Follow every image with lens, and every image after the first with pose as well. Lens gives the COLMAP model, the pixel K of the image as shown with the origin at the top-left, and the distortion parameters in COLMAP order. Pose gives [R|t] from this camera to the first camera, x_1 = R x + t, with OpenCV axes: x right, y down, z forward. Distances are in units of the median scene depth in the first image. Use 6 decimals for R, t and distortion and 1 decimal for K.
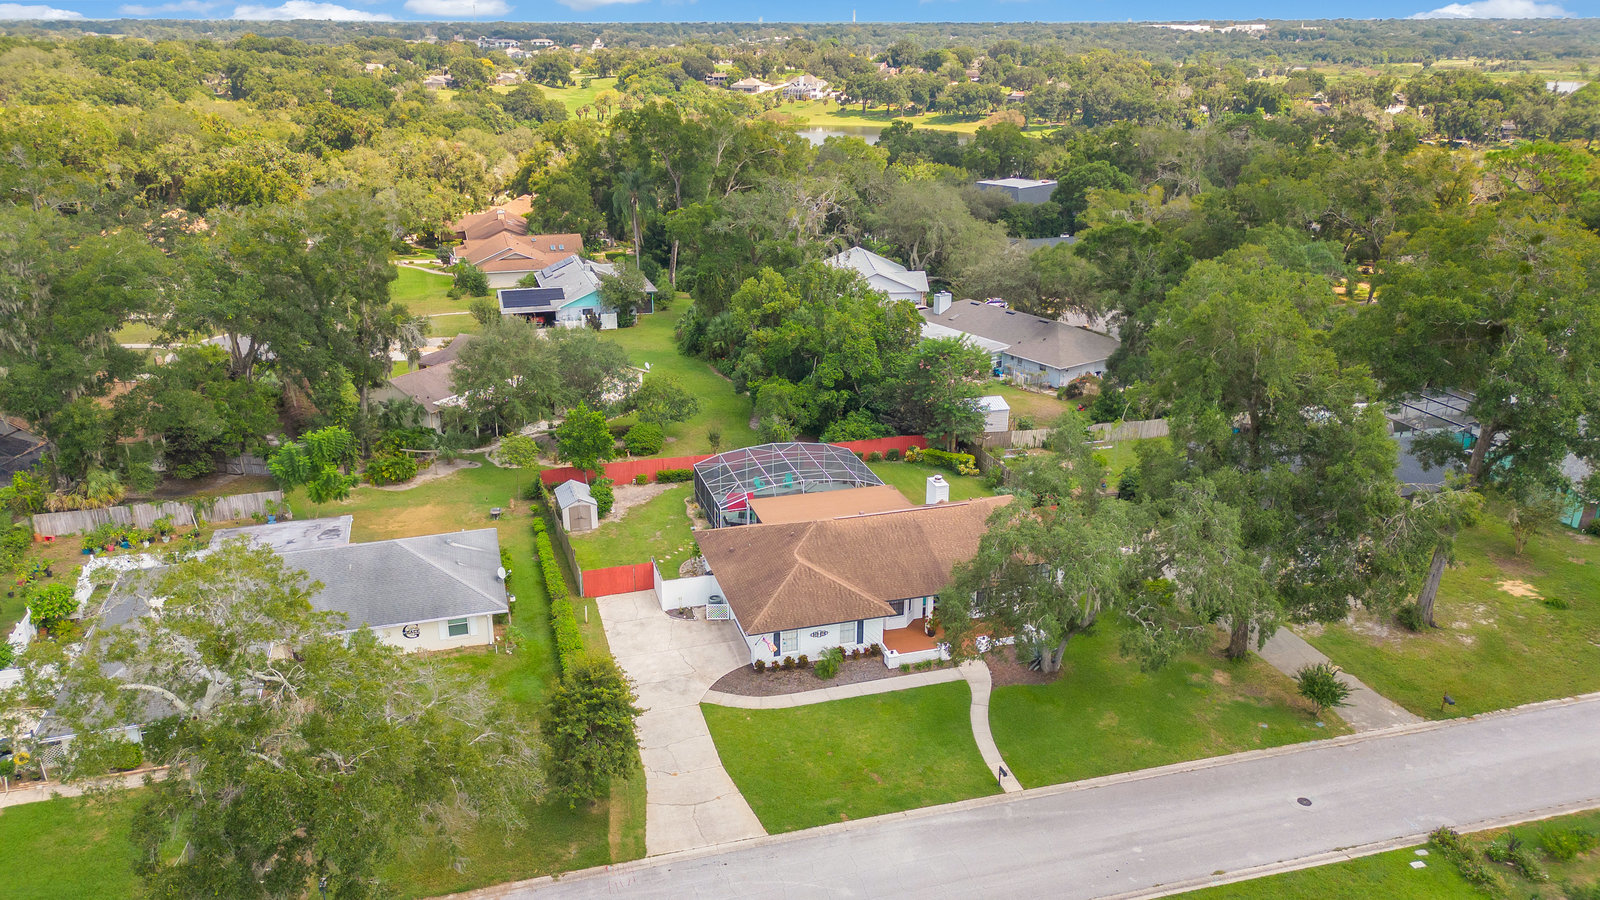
lens RADIAL K [[1182.5, 0, 773.4], [0, 1182.5, 448.9], [0, 0, 1]] dist [0.067636, -0.063886]
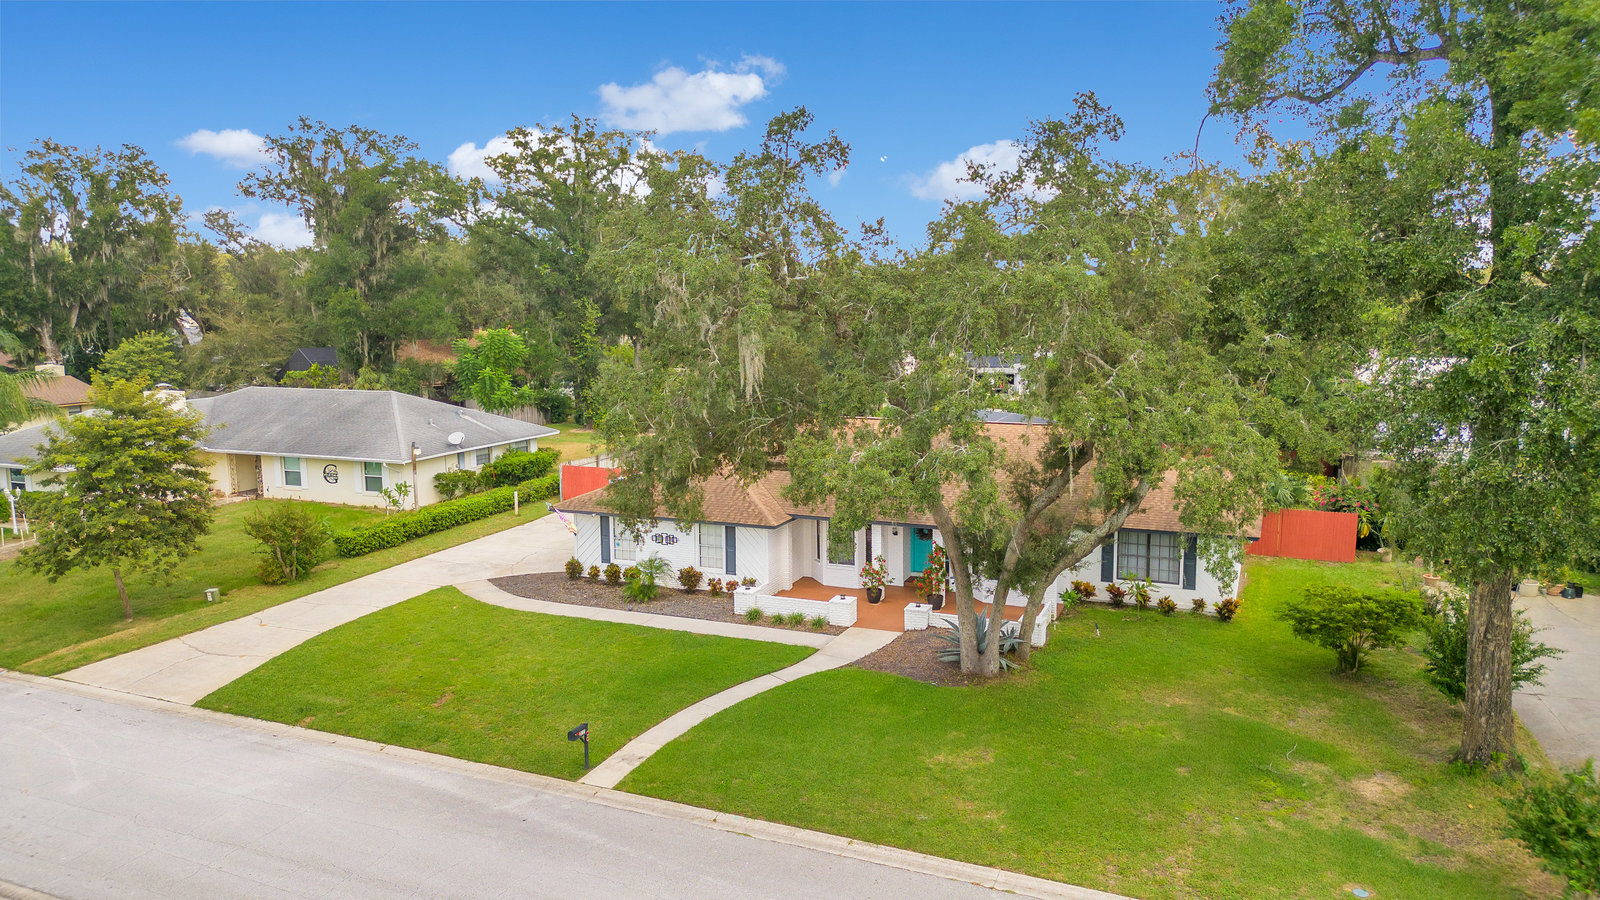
lens RADIAL K [[1122.7, 0, 783.6], [0, 1122.7, 443.5], [0, 0, 1]] dist [0.063738, -0.053343]
pose [[0.766808, 0.077067, -0.637233, 0.392906], [-0.213157, 0.967000, -0.139551, 0.153982], [0.605450, 0.242839, 0.757931, 0.512005]]
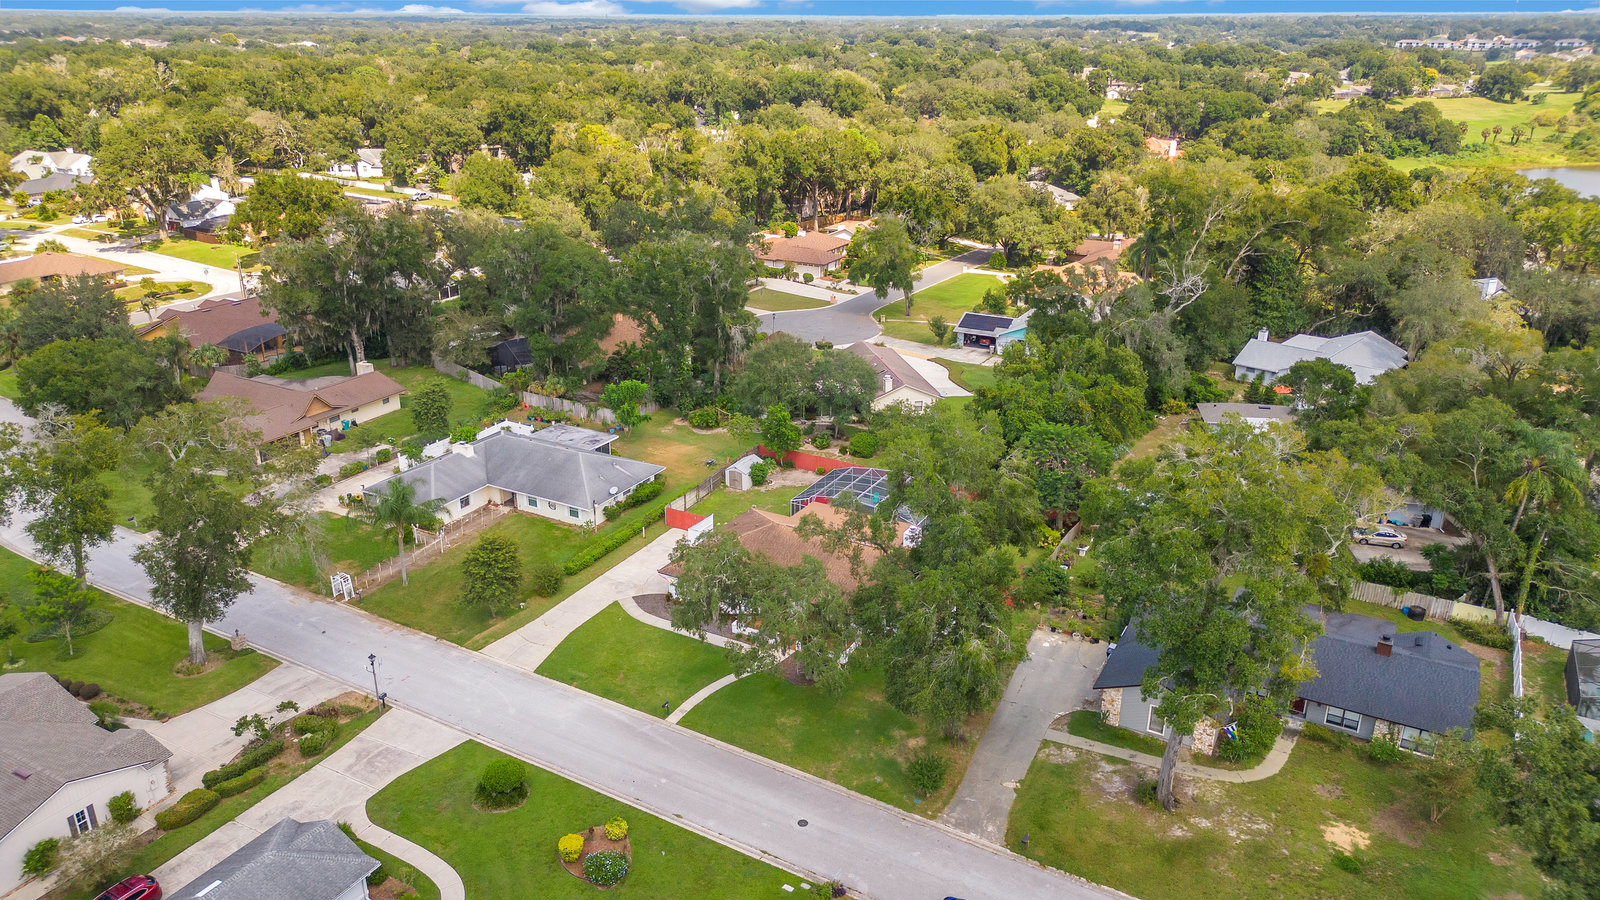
lens RADIAL K [[1122.7, 0, 783.6], [0, 1122.7, 443.5], [0, 0, 1]] dist [0.063738, -0.053343]
pose [[0.691278, 0.257645, -0.675095, 0.842038], [-0.243795, 0.962652, 0.117749, -0.170028], [0.680219, 0.083187, 0.728273, 0.059575]]
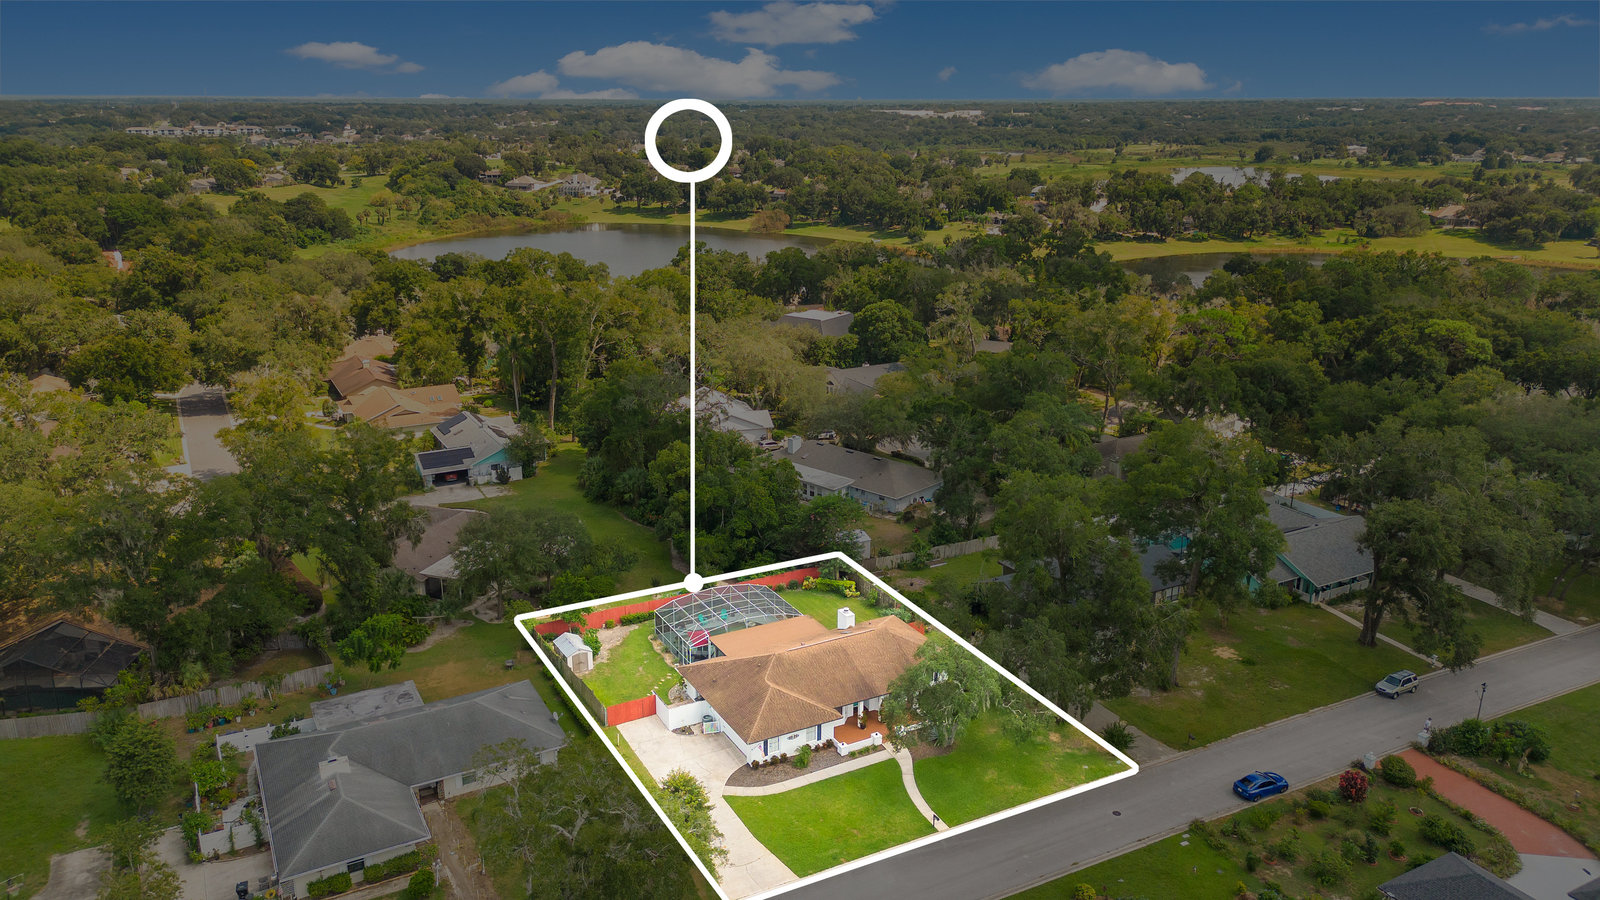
lens RADIAL K [[1182.5, 0, 773.4], [0, 1182.5, 448.9], [0, 0, 1]] dist [0.067636, -0.063886]
pose [[0.978532, -0.060529, 0.197006, -0.216066], [0.070592, 0.996514, -0.044458, -0.113360], [-0.193629, 0.057411, 0.979394, -0.373146]]
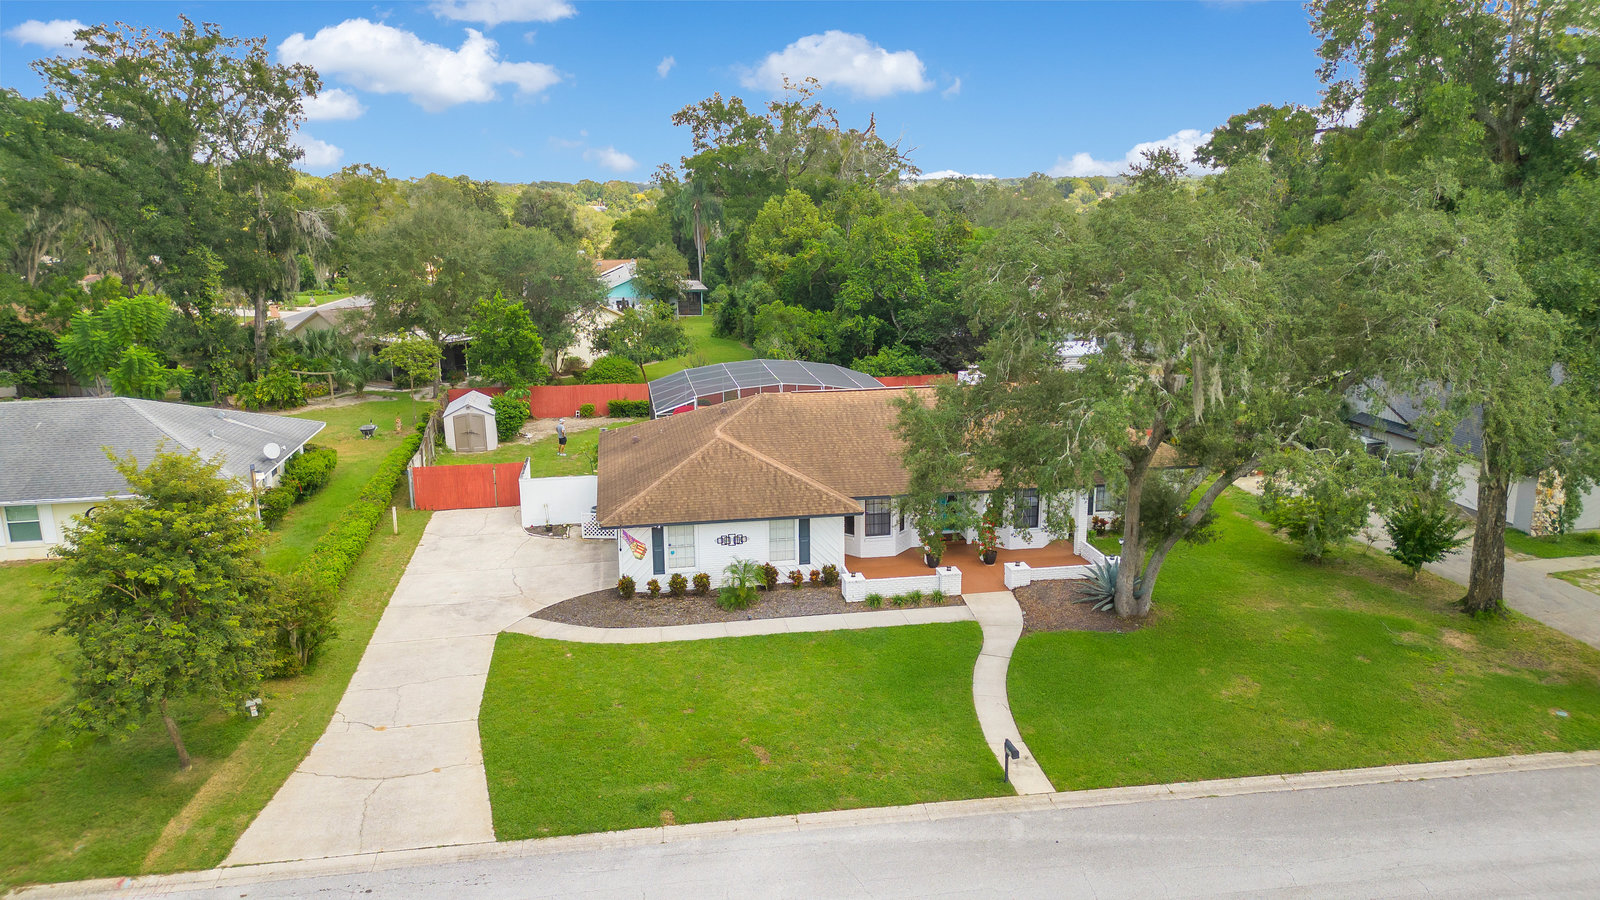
lens RADIAL K [[1122.7, 0, 783.6], [0, 1122.7, 443.5], [0, 0, 1]] dist [0.063738, -0.053343]
pose [[0.992764, 0.019310, -0.118517, 0.113733], [-0.034046, 0.991748, -0.123600, 0.154555], [0.115152, 0.126741, 0.985229, 0.385625]]
